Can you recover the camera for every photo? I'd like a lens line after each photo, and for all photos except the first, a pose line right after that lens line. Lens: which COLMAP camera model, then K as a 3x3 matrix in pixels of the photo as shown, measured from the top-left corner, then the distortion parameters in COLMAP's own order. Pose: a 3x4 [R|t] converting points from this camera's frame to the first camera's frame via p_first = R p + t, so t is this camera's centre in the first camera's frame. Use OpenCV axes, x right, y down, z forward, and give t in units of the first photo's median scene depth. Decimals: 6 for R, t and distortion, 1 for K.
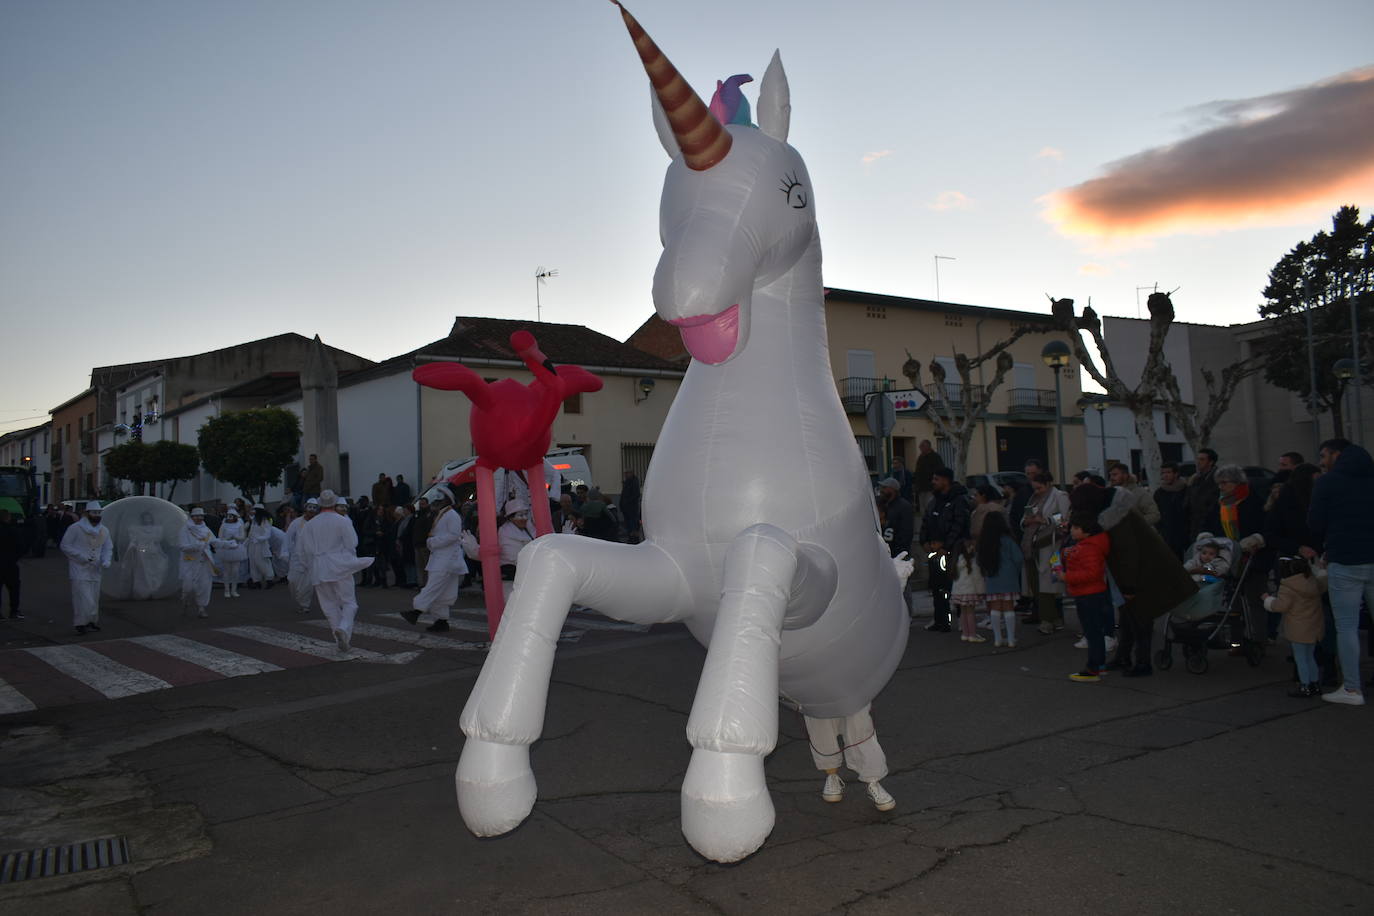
lens RADIAL K [[1063.9, 0, 678.5], [0, 1063.9, 454.8], [0, 0, 1]] dist [-0.013977, 0.011993]
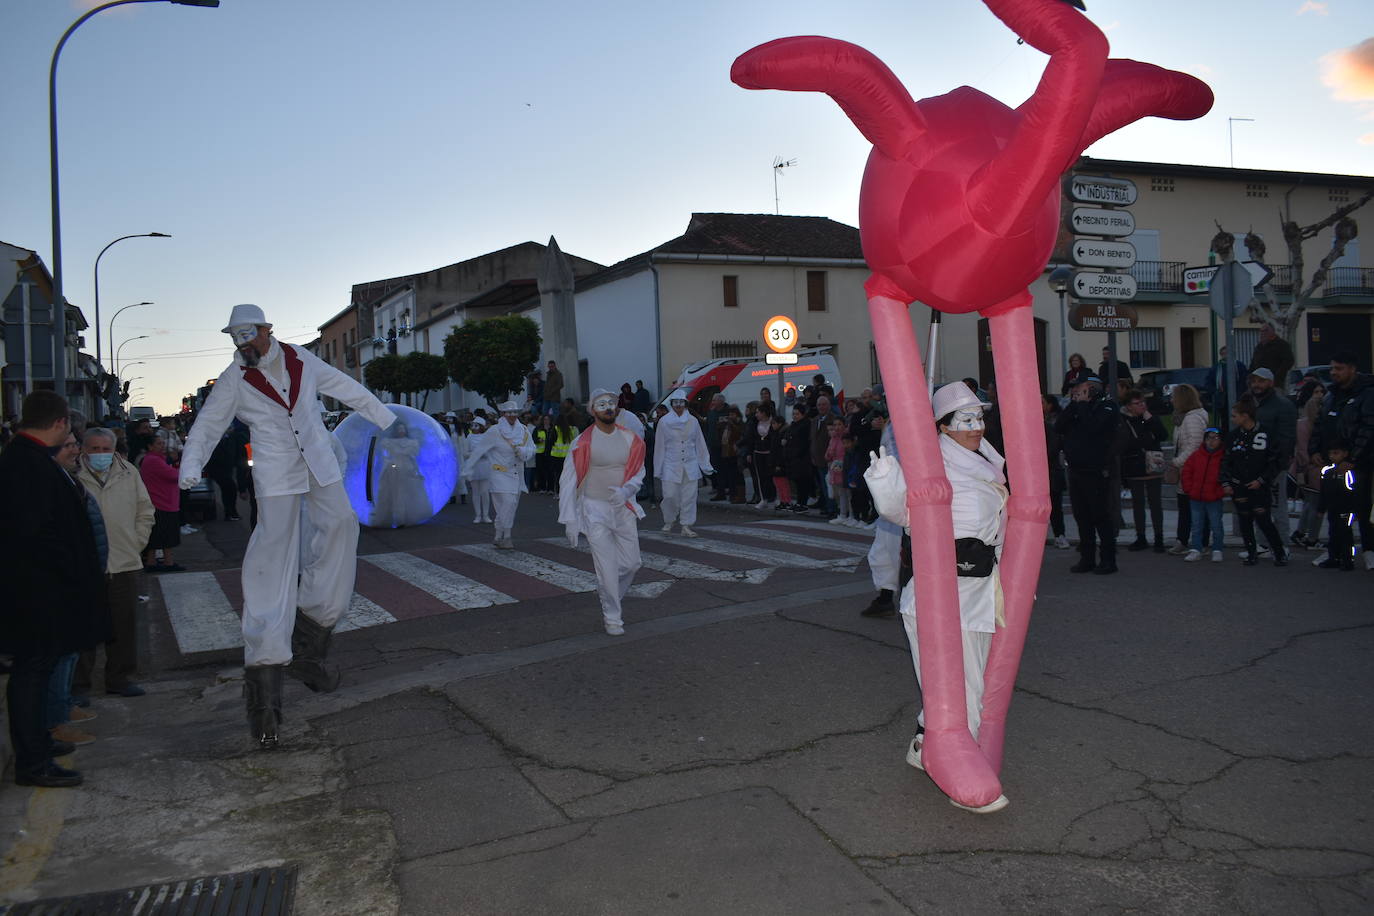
lens RADIAL K [[1063.9, 0, 680.8], [0, 1063.9, 456.0], [0, 0, 1]] dist [-0.013977, 0.011993]
pose [[0.976448, -0.003126, -0.215728, -0.016934], [0.022619, 0.995868, 0.087952, 0.003028], [0.214562, -0.090760, 0.972484, 0.061515]]
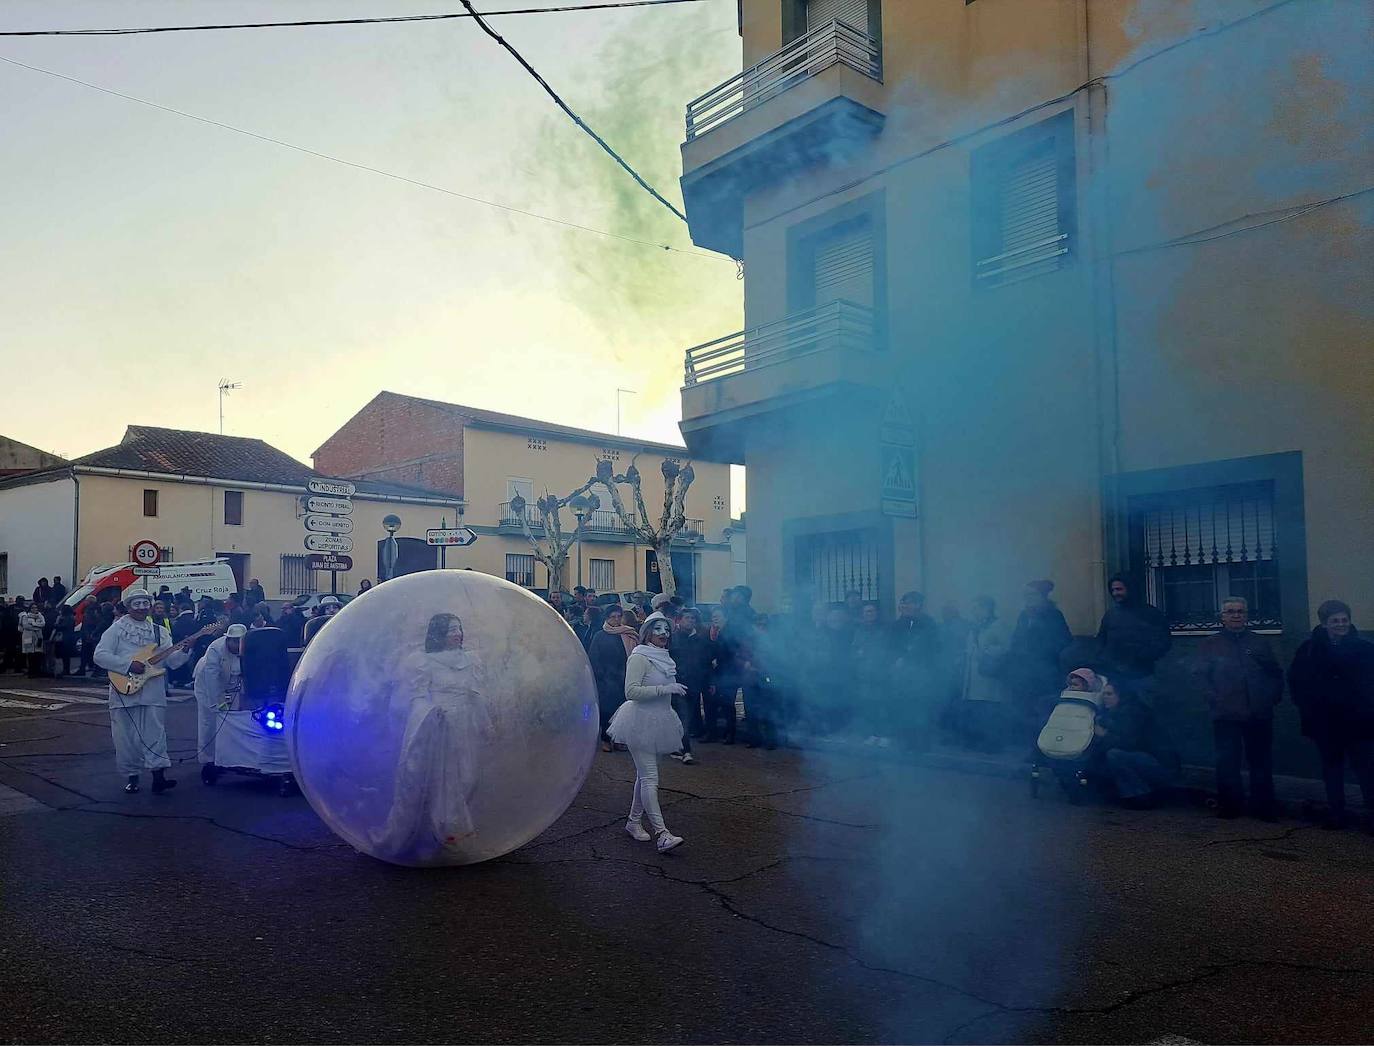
lens RADIAL K [[1139.8, 0, 666.3], [0, 1139.8, 595.9], [0, 0, 1]] dist [0.034083, -0.010736]
pose [[0.982441, 0.033292, 0.183578, 0.128670], [-0.039278, 0.998806, 0.029065, -0.018263], [-0.182391, -0.035765, 0.982575, -0.252562]]
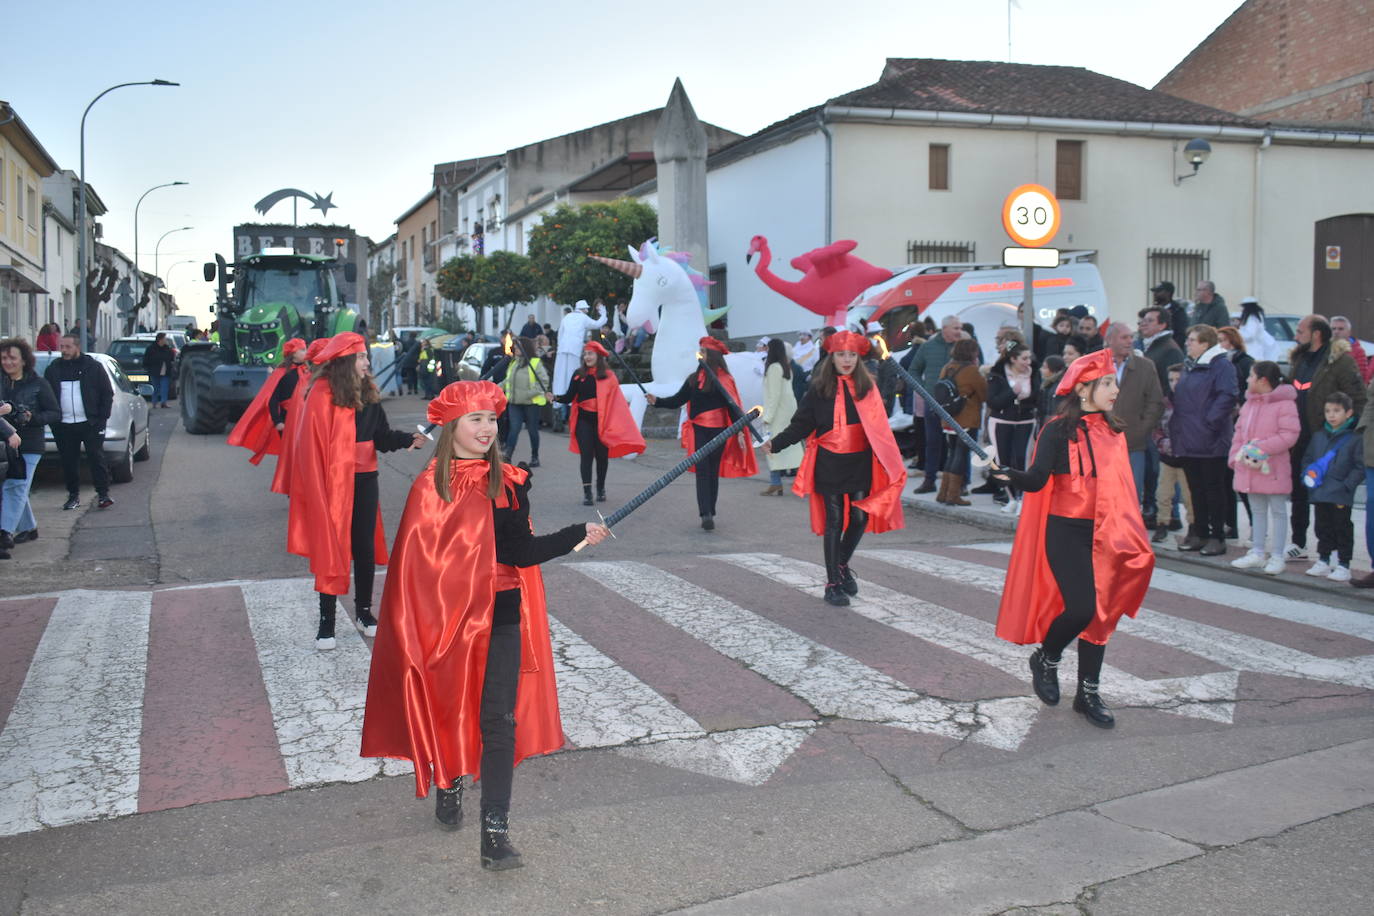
lens RADIAL K [[1317.1, 0, 693.9], [0, 1317.1, 458.5], [0, 0, 1]] dist [-0.017055, 0.000000]
pose [[0.941906, 0.050204, -0.332103, -0.045304], [-0.006028, 0.991133, 0.132734, 0.010623], [0.335822, -0.123021, 0.933857, 0.197736]]
